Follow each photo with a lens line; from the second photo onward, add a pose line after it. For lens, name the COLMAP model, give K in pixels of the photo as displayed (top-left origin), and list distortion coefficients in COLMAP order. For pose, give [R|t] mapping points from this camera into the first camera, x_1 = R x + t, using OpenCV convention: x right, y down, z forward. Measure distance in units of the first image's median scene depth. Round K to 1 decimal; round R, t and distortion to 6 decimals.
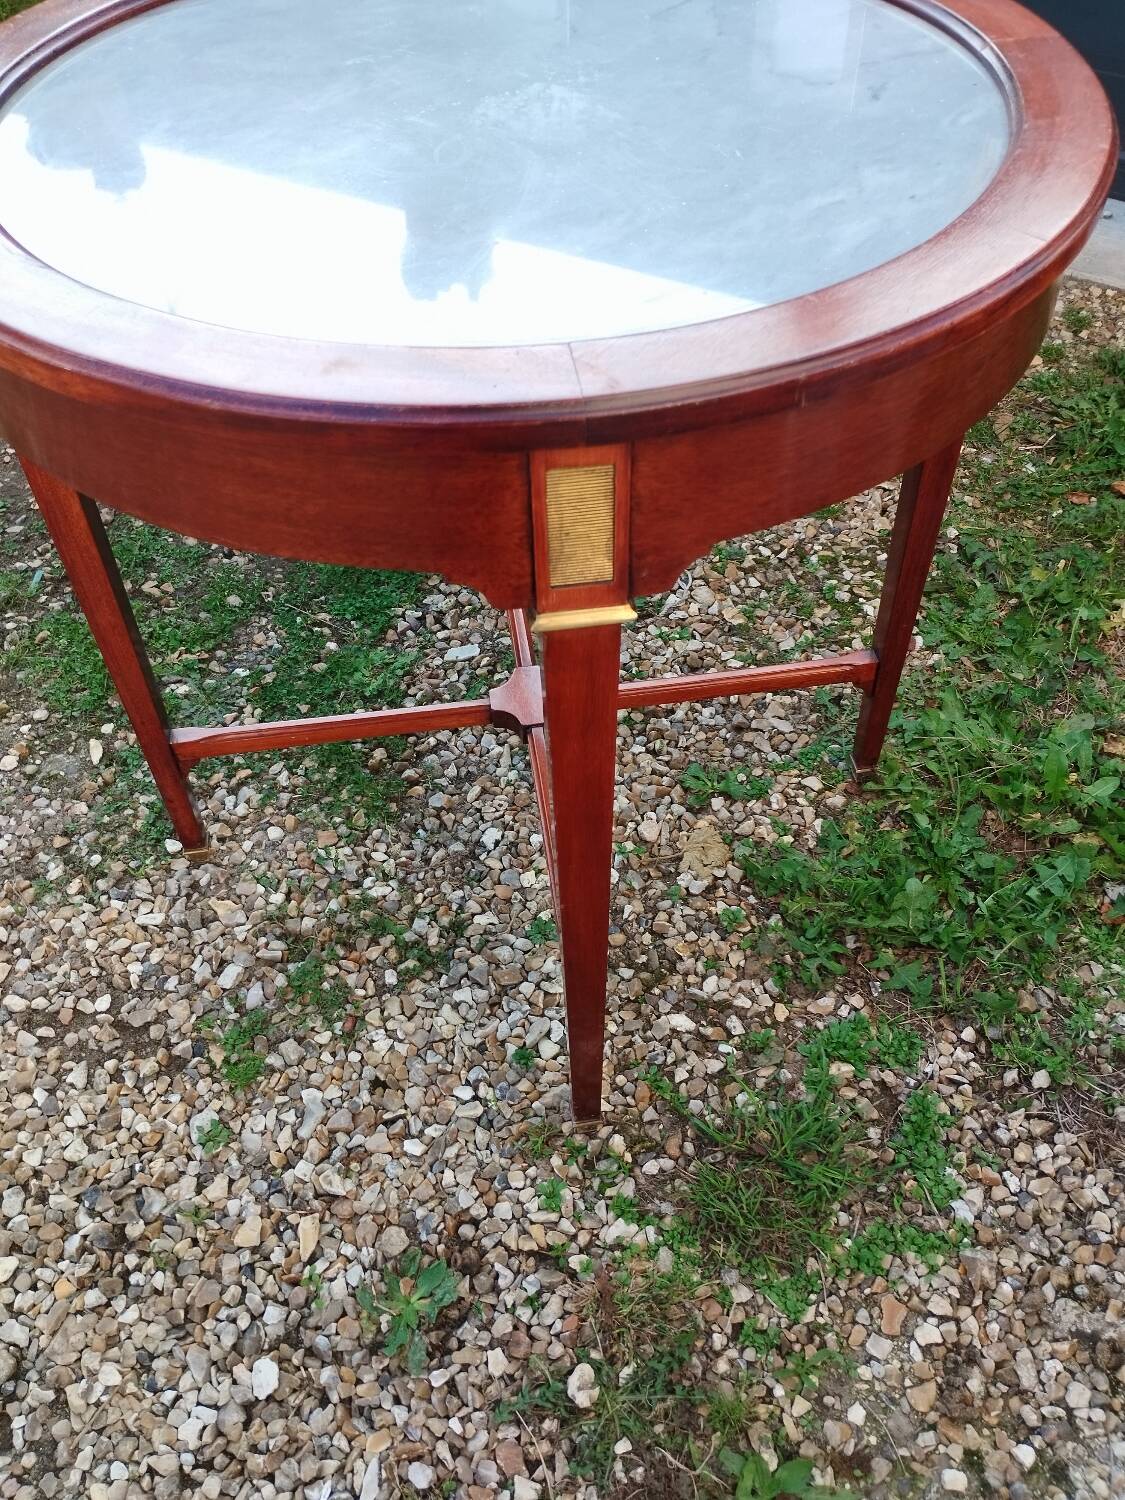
lens RADIAL K [[1274.7, 0, 575.7], [0, 1274.7, 746.9], [0, 0, 1]] dist [0.066014, -0.089629]
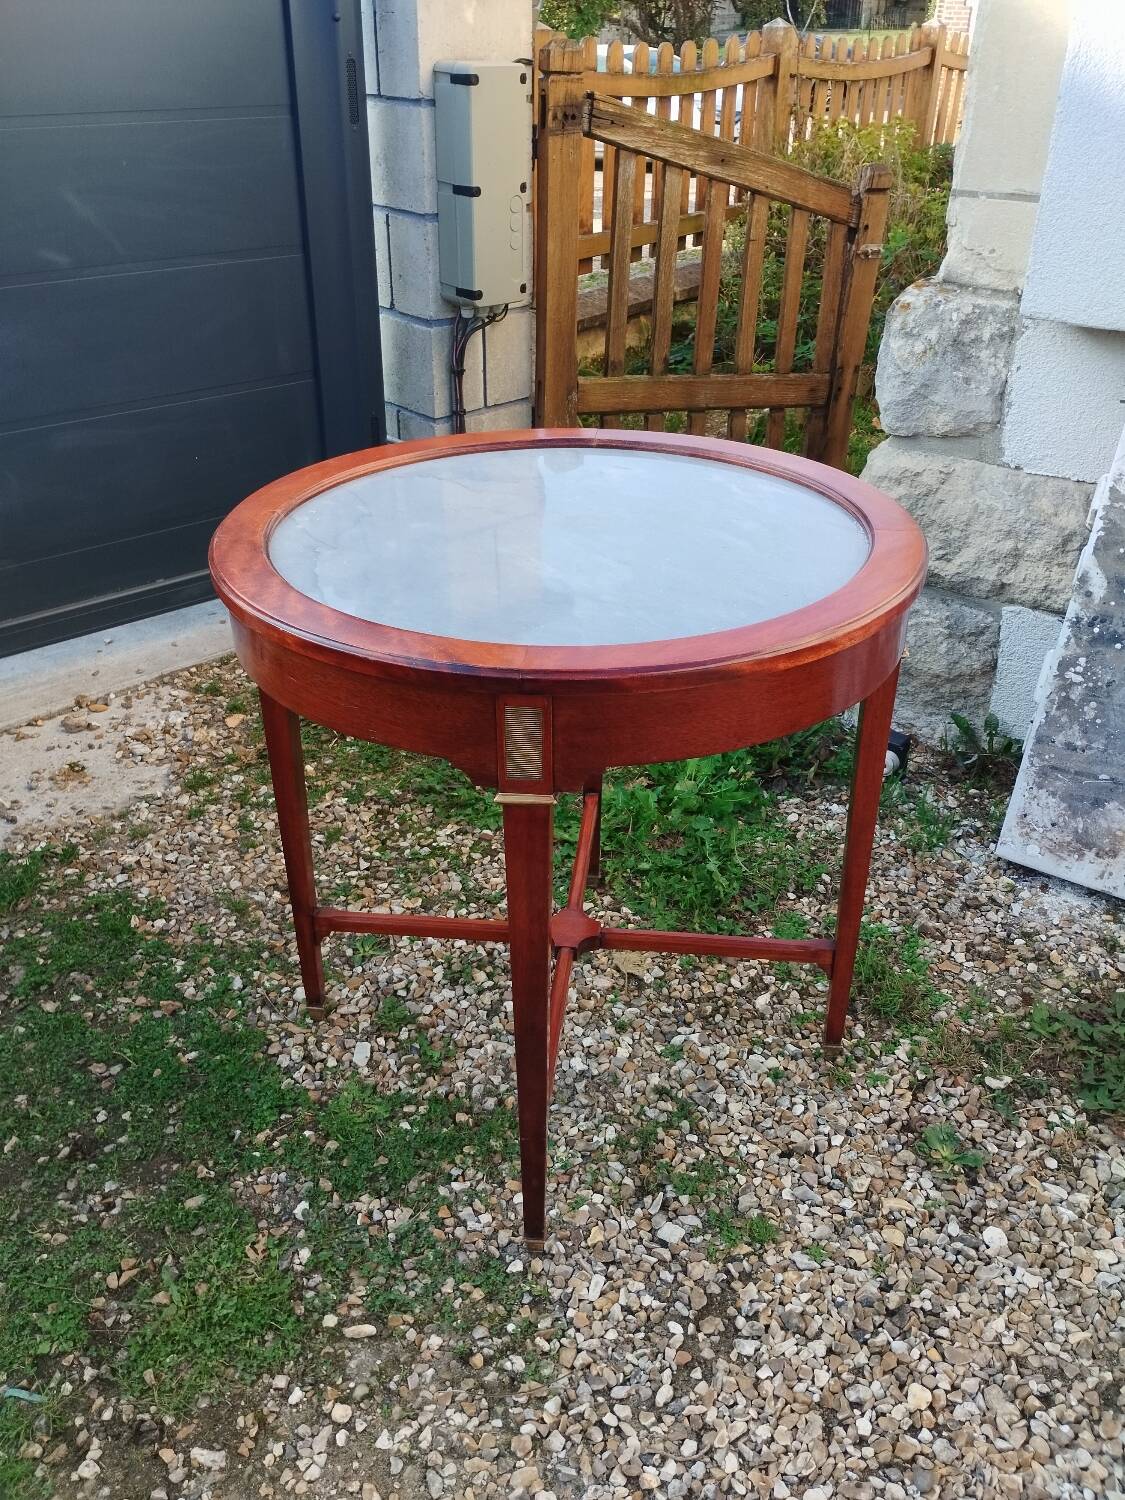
lens RADIAL K [[1274.7, 0, 565.9], [0, 1274.7, 737.9], [0, 0, 1]] dist [0.066014, -0.089629]
pose [[0.246296, -0.447151, 0.859880, -1.055294], [0.709465, 0.687627, 0.154364, -0.369969], [-0.660301, 0.572036, 0.486598, 0.211961]]
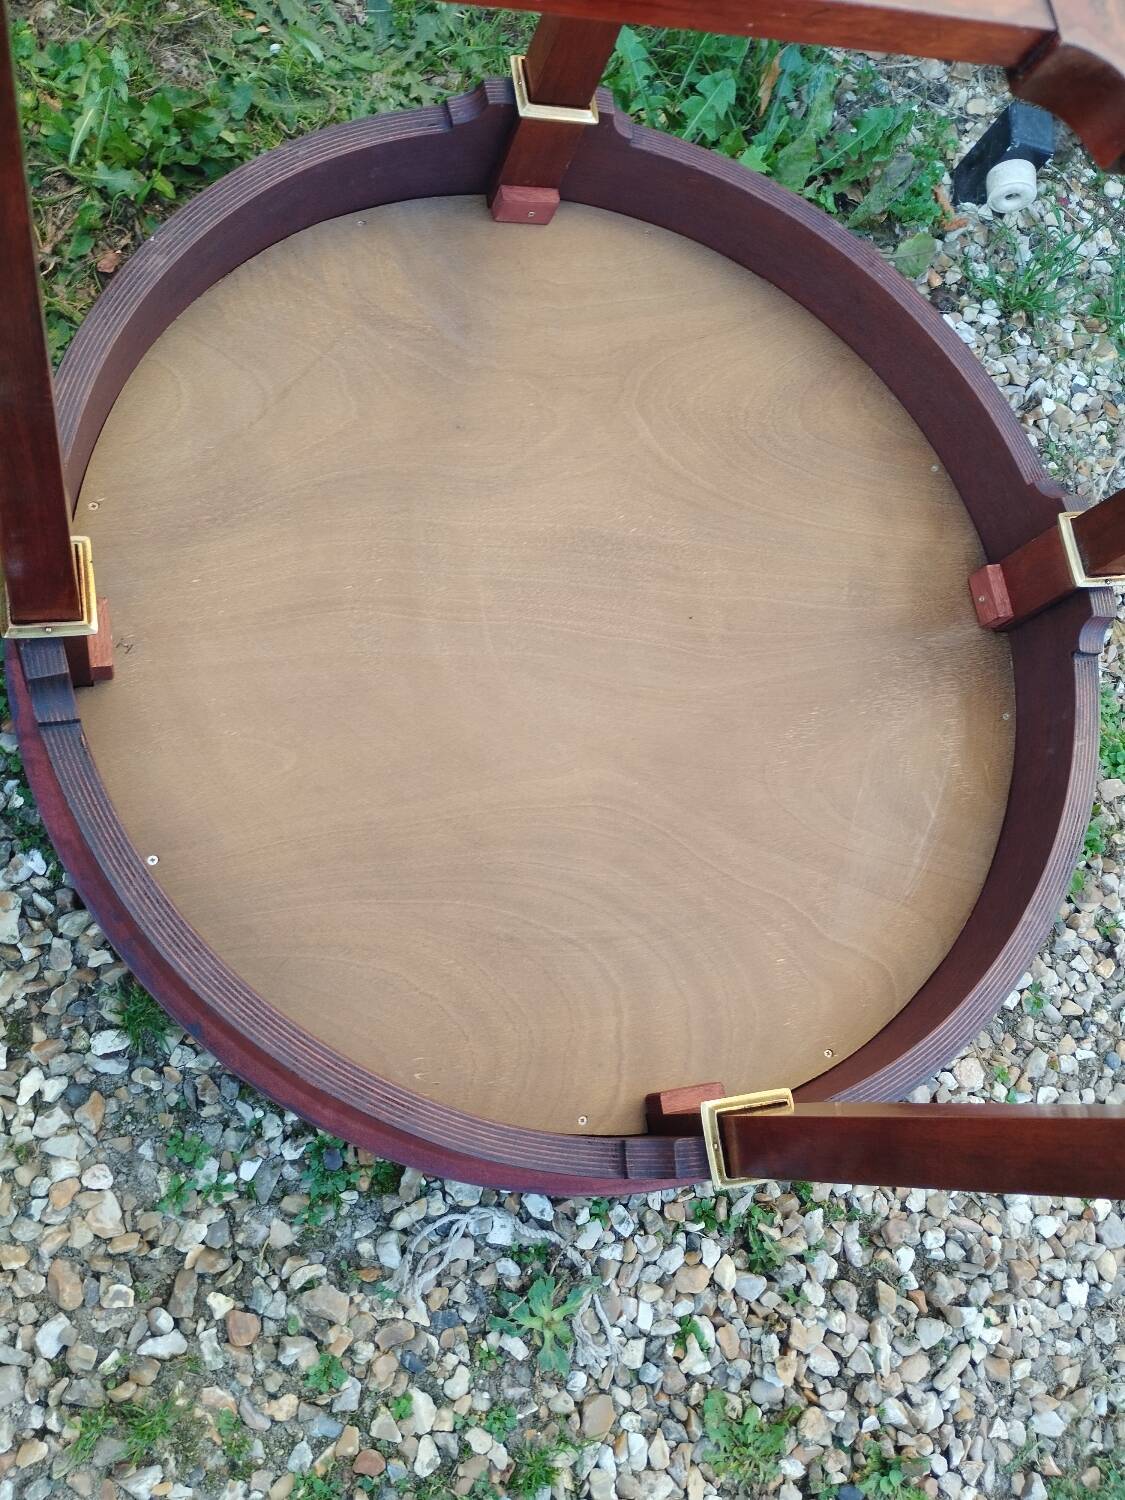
lens RADIAL K [[1274.7, 0, 558.9], [0, 1274.7, 776.5], [0, 0, 1]] dist [0.066014, -0.089629]
pose [[-0.386340, -0.907088, 0.167133, 0.180875], [0.462765, -0.033880, 0.885833, -0.678755], [-0.797866, 0.419576, 0.432857, 0.838308]]
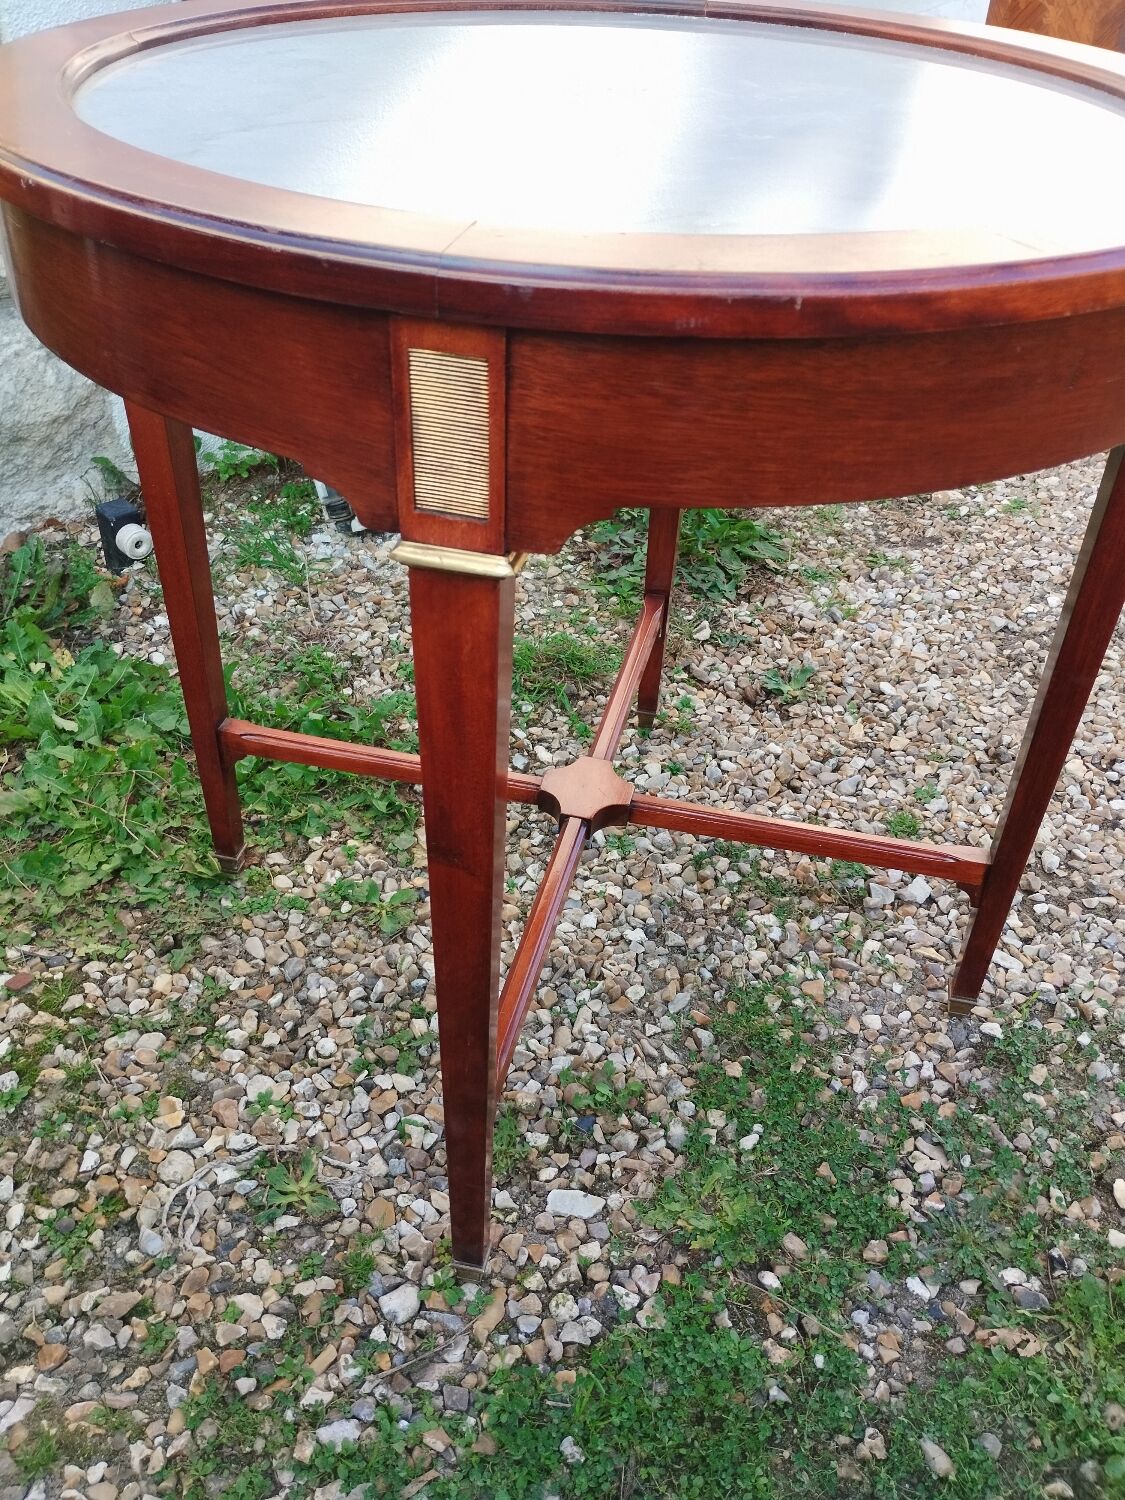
lens RADIAL K [[1274.7, 0, 570.9], [0, 1274.7, 748.4], [0, 0, 1]] dist [0.066014, -0.089629]
pose [[-0.932204, -0.229336, 0.280000, -0.257033], [0.254406, 0.135062, 0.957620, -0.862558], [-0.257434, 0.963931, -0.067561, 0.980472]]
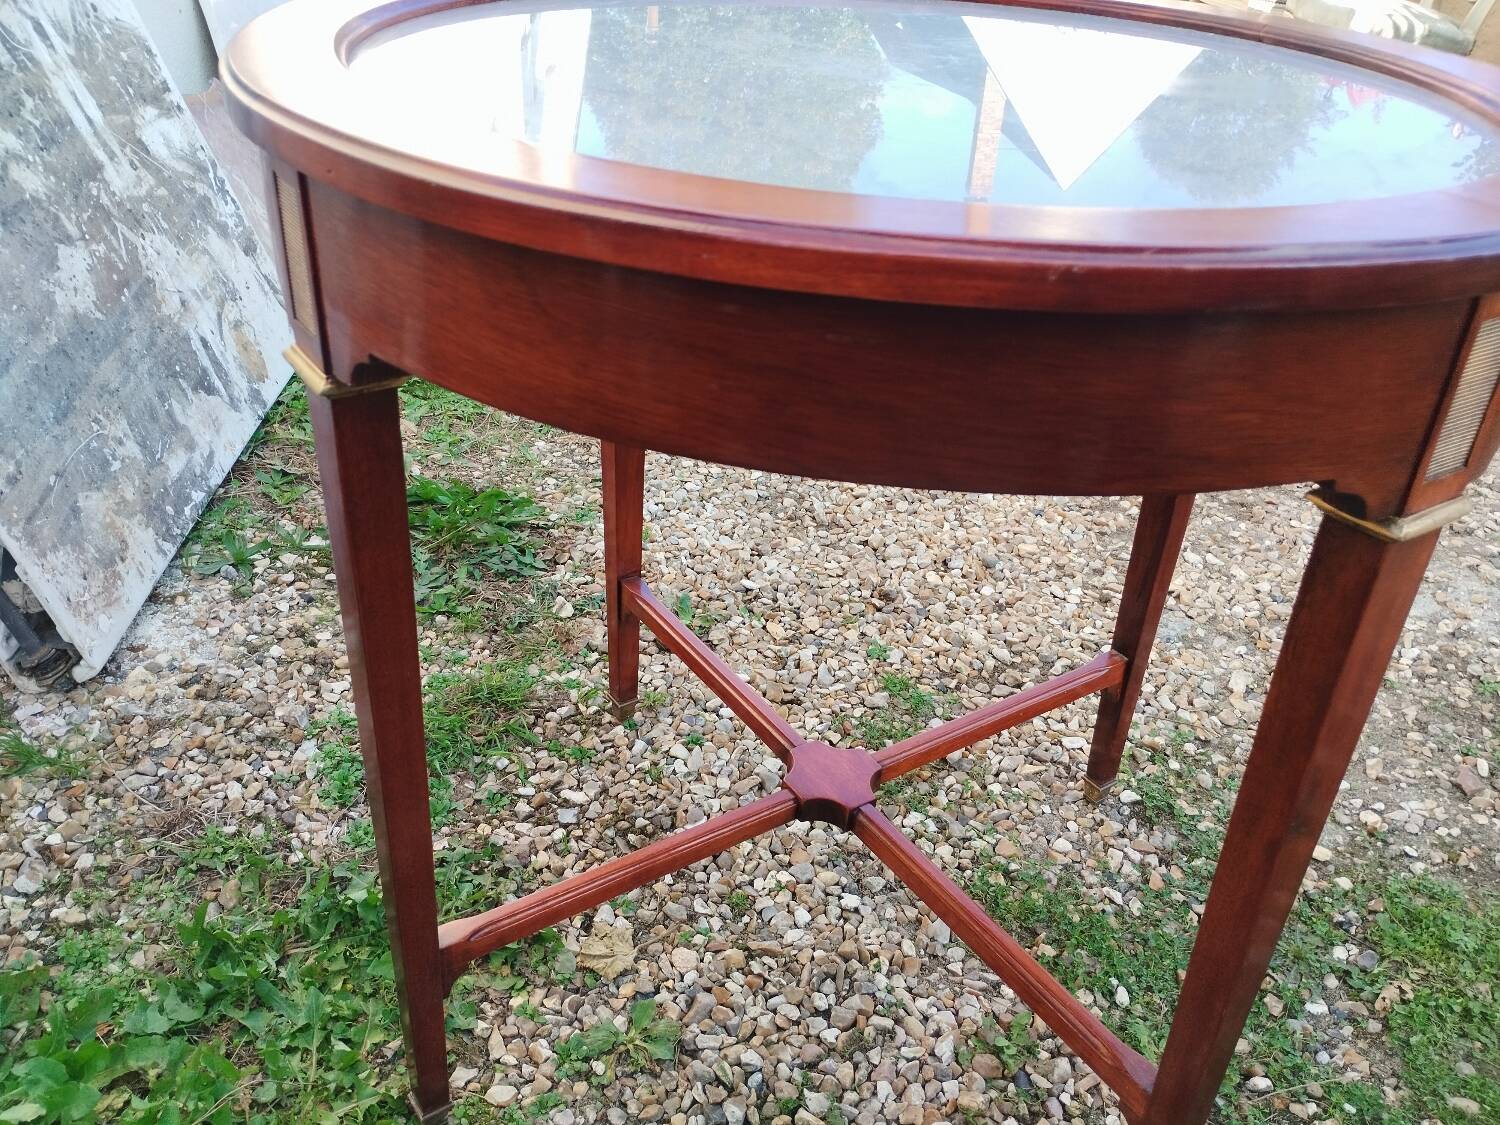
lens RADIAL K [[1274.7, 0, 743.3], [0, 1274.7, 557.4], [0, 0, 1]] dist [0.066014, -0.089629]
pose [[-0.903077, 0.198479, -0.380864, 0.295180], [-0.336679, 0.223408, 0.914733, -0.780709], [0.266643, 0.954303, -0.134931, 0.908430]]
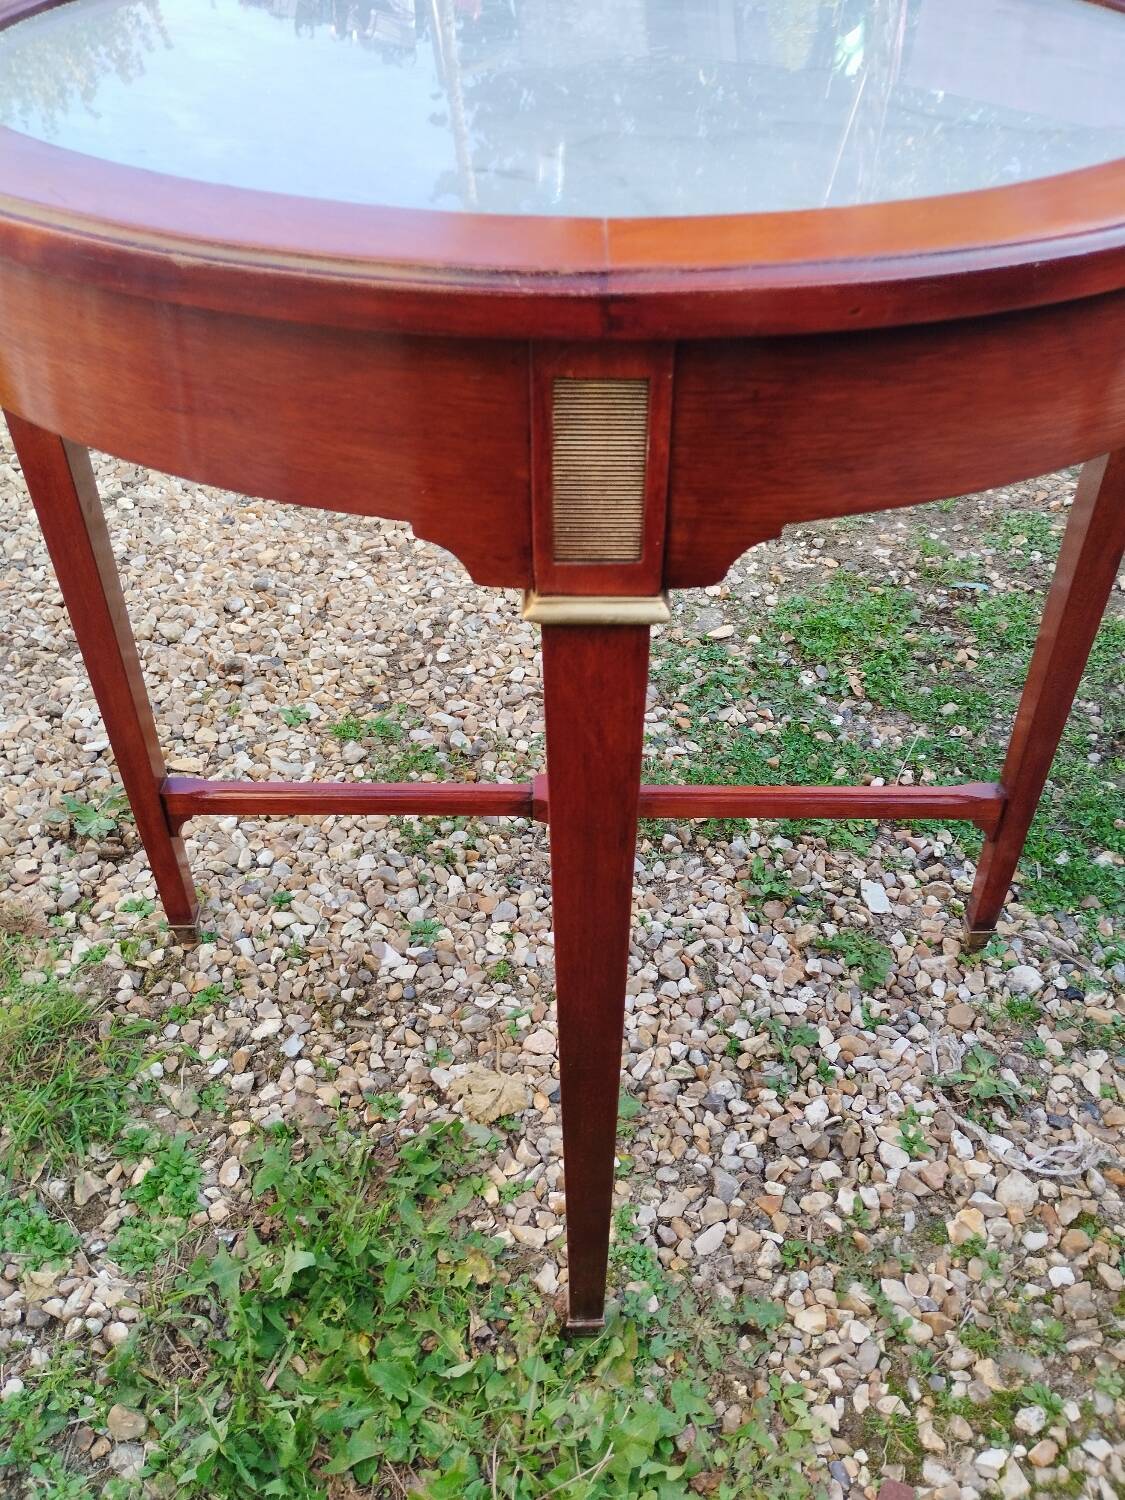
lens RADIAL K [[1274.7, 0, 570.1], [0, 1274.7, 763.2], [0, 0, 1]] dist [0.066014, -0.089629]
pose [[-0.142367, 0.657588, -0.739804, 0.548519], [-0.728058, 0.436782, 0.528349, -0.459739], [0.670569, 0.613840, 0.416579, 0.596697]]
